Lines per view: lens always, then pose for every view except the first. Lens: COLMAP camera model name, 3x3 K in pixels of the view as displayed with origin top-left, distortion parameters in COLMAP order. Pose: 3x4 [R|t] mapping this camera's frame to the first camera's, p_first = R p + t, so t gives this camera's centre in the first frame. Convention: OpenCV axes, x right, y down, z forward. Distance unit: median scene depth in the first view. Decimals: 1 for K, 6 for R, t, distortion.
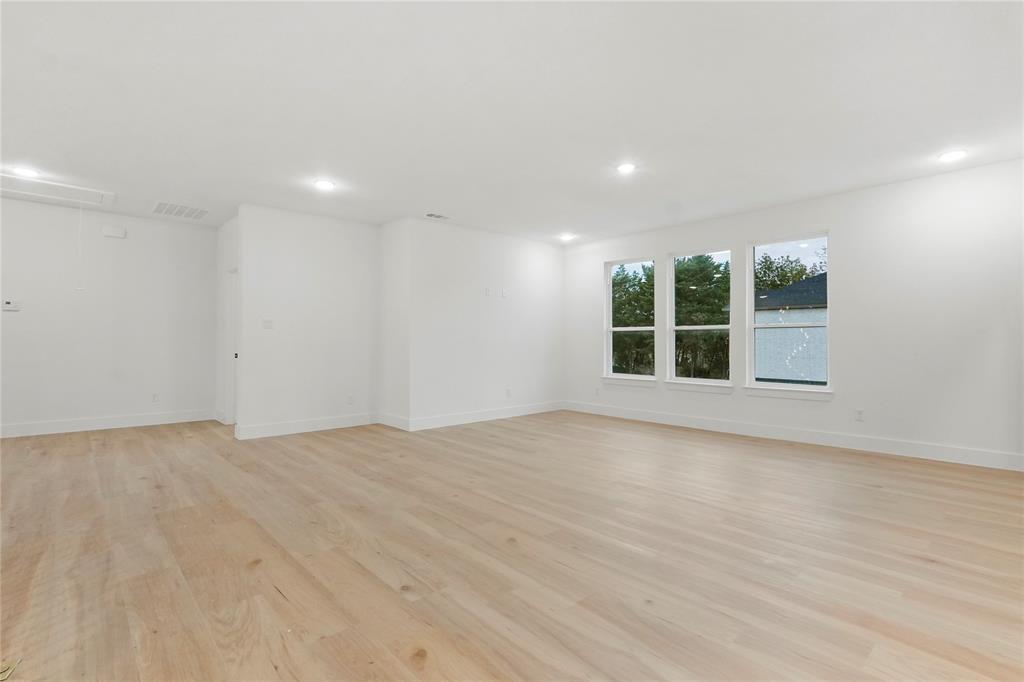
lens RADIAL K [[468.7, 0, 511.6], [0, 468.7, 341.4], [0, 0, 1]] dist [0.003138, 0.000935]
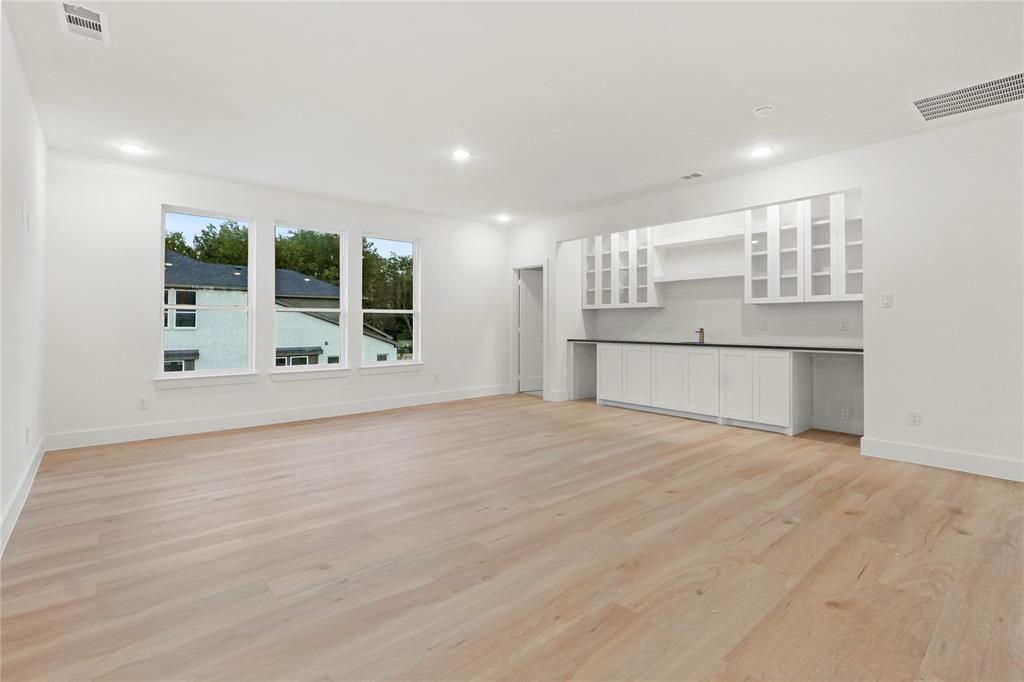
lens RADIAL K [[468.7, 0, 515.2], [0, 468.7, 315.6], [0, 0, 1]] dist [0.003138, 0.000935]
pose [[0.038508, 0.015374, 0.999140, -1.297343], [-0.002561, 0.999880, -0.015287, -0.012231], [-0.999255, -0.001970, 0.038543, 1.428217]]
